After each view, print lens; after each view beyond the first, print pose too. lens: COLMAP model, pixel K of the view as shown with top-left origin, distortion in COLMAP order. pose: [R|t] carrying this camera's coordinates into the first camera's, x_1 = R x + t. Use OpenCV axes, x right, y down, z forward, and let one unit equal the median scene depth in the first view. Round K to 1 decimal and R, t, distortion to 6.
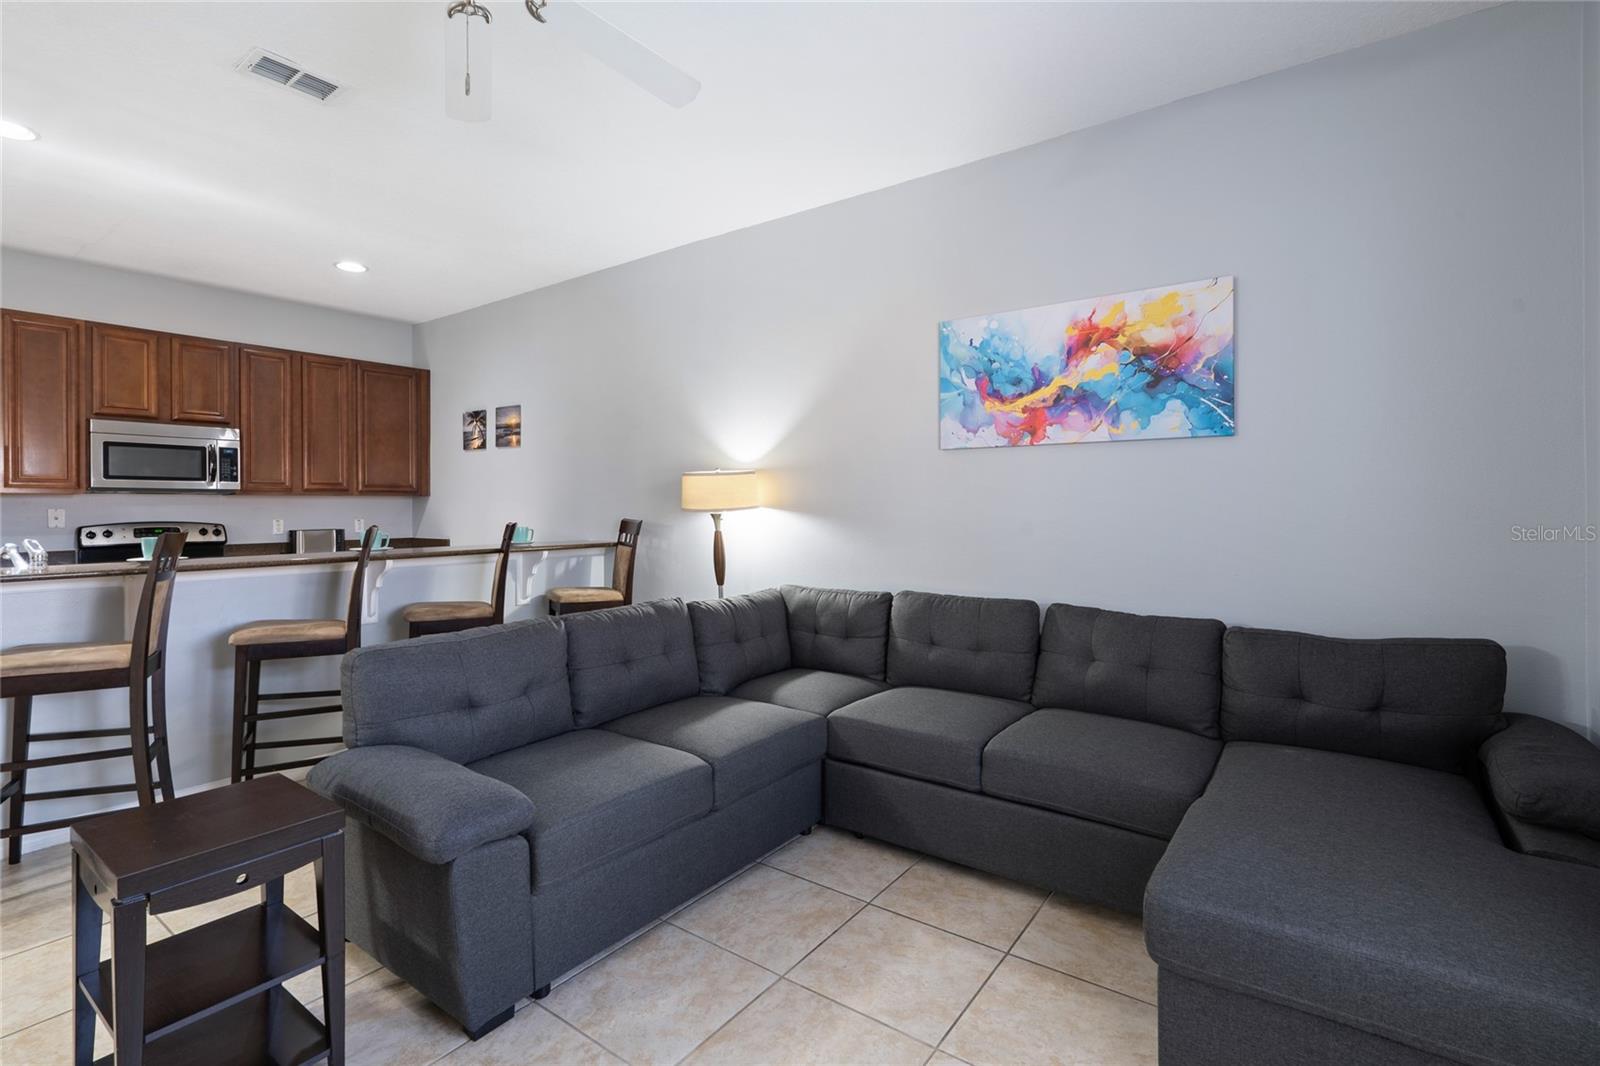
lens RADIAL K [[738.9, 0, 810.3], [0, 738.9, 507.9], [0, 0, 1]] dist [-0.010696, 0.003835]
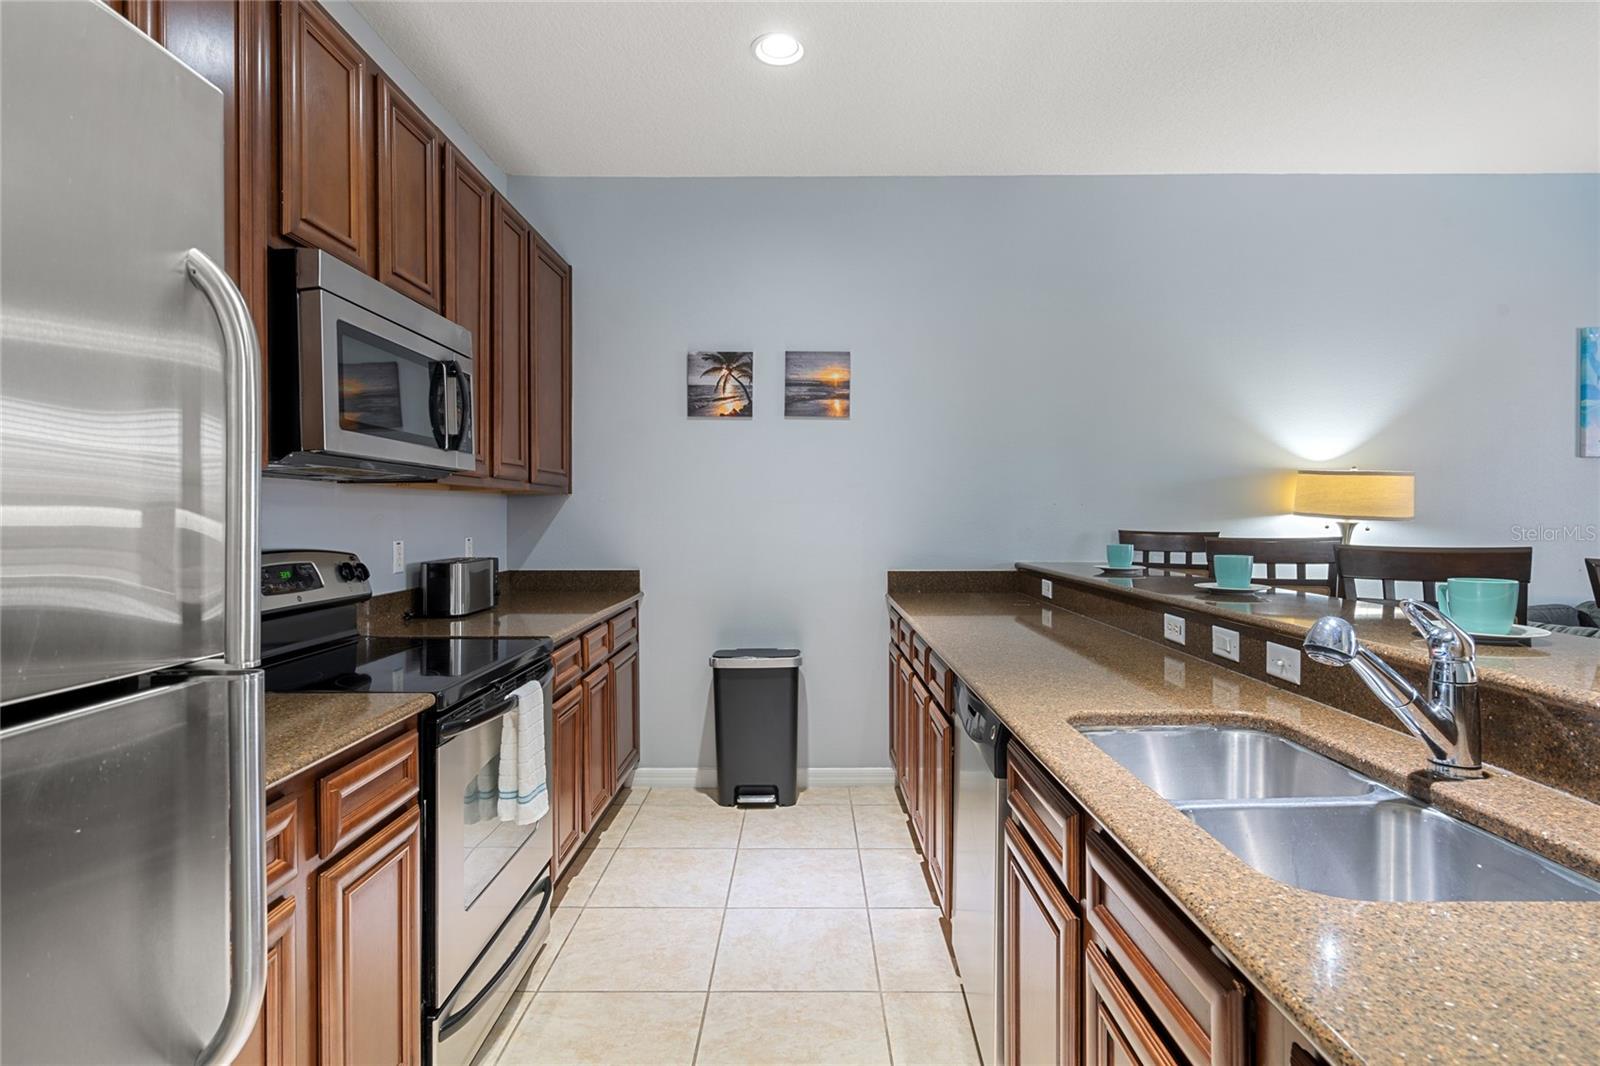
lens RADIAL K [[820.2, 0, 781.1], [0, 820.2, 509.5], [0, 0, 1]] dist [-0.002384, 0.000378]
pose [[0.817830, 0.008495, 0.575397, -1.329564], [-0.001287, 0.999916, -0.012933, 0.004437], [-0.575458, 0.009836, 0.817772, 0.740902]]
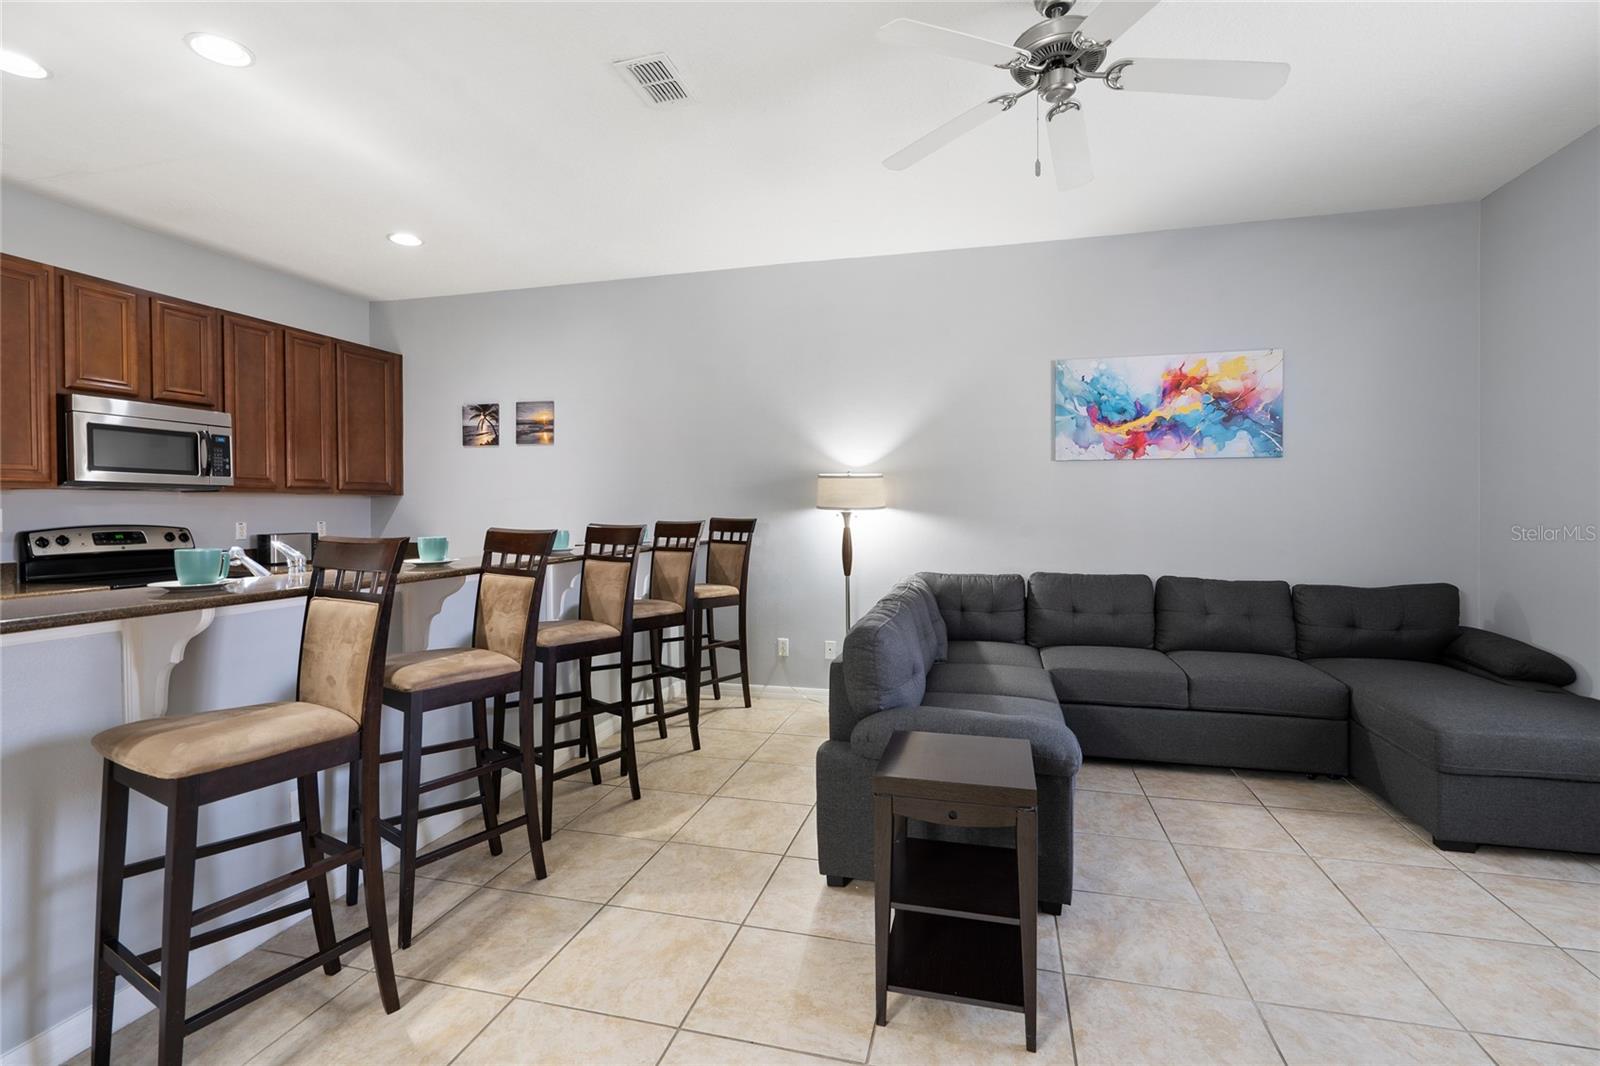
lens RADIAL K [[738.9, 0, 803.1], [0, 738.9, 510.8], [0, 0, 1]] dist [-0.010696, 0.003835]
pose [[0.930575, -0.001049, 0.366101, -0.702448], [0.001763, 0.999997, -0.001617, 0.008644], [-0.366098, 0.002150, 0.930574, -0.021213]]
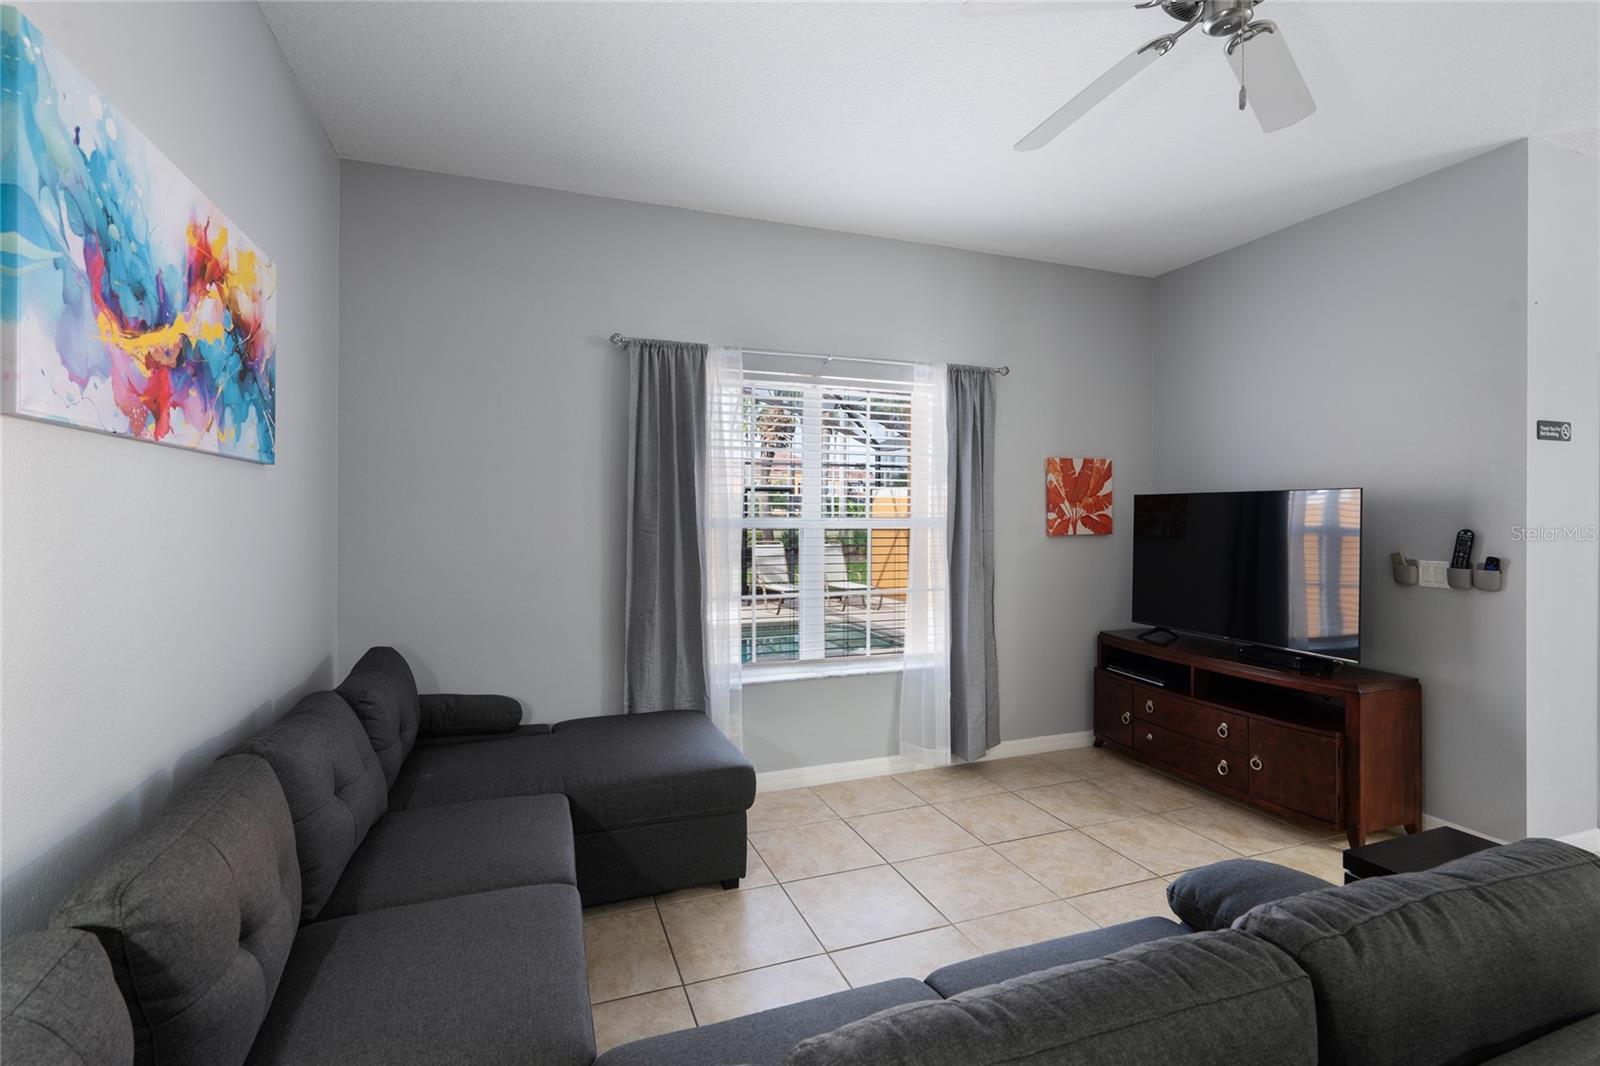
lens RADIAL K [[738.9, 0, 786.9], [0, 738.9, 513.0], [0, 0, 1]] dist [-0.010696, 0.003835]
pose [[-0.823955, 0.010674, 0.566554, -0.270475], [0.016986, 0.999839, 0.005867, -0.033894], [-0.566400, 0.014458, -0.824004, 1.088419]]
